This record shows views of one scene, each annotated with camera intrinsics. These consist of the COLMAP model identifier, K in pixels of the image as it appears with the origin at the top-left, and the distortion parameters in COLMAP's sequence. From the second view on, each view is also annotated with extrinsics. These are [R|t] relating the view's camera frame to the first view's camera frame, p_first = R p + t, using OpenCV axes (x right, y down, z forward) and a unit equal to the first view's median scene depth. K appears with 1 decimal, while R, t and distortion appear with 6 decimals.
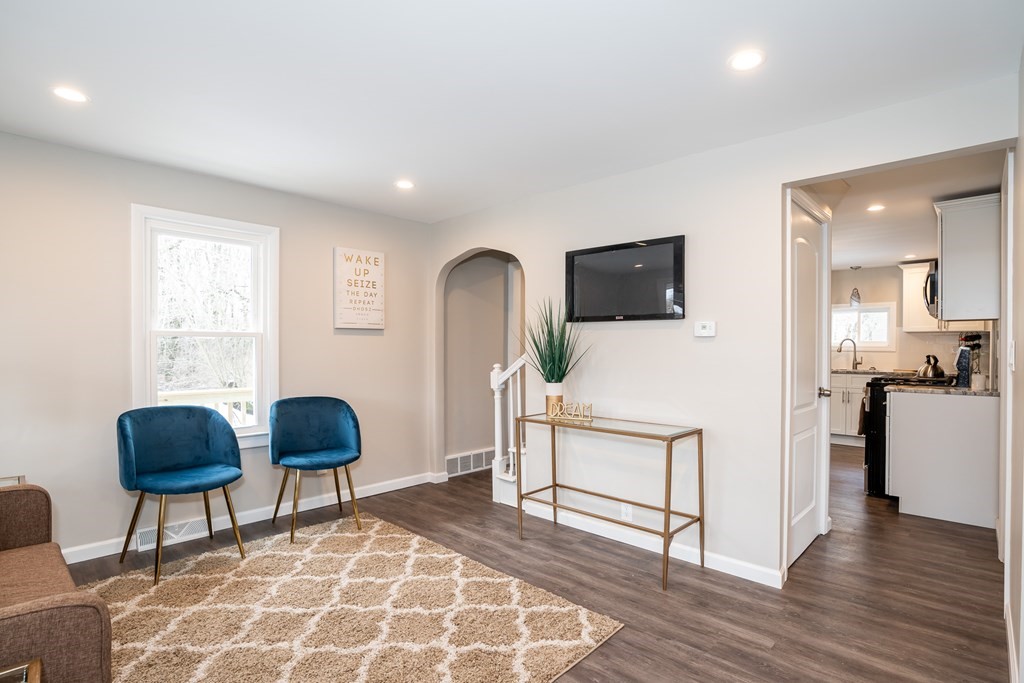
lens RADIAL K [[525.7, 0, 515.6], [0, 525.7, 335.0], [0, 0, 1]] dist [-0.040447, 0.000152]
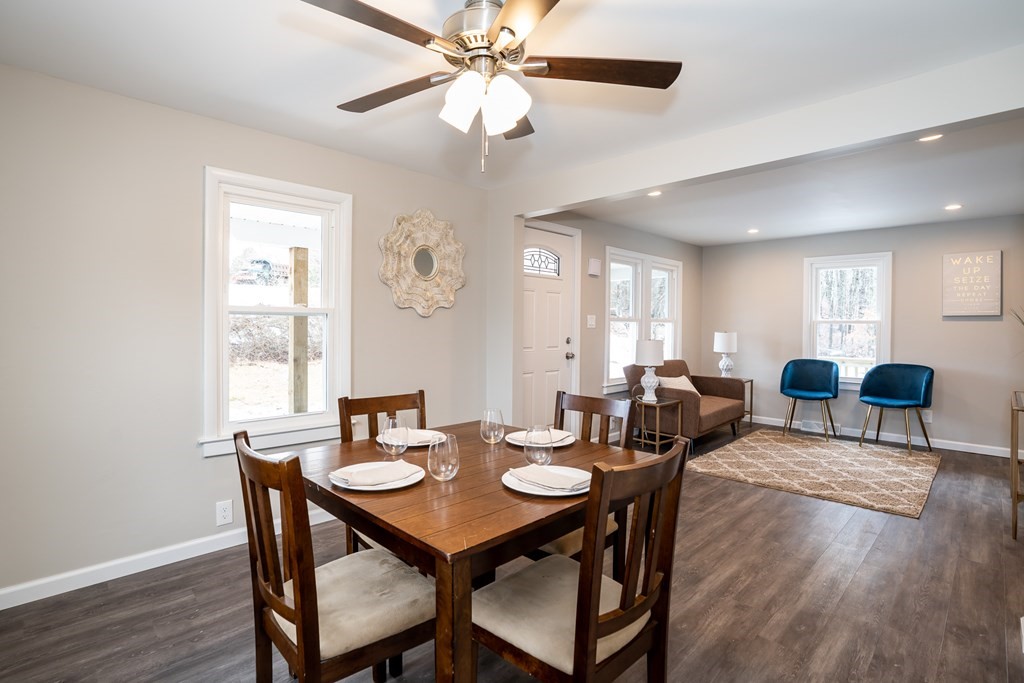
lens RADIAL K [[489.0, 0, 513.1], [0, 489.0, 329.2], [0, 0, 1]] dist [0.001654, 0.001255]
pose [[-0.032235, 0.003177, -0.999475, 1.252837], [0.012752, 0.999915, 0.002767, 0.003470], [0.999399, -0.012656, -0.032272, -0.081910]]
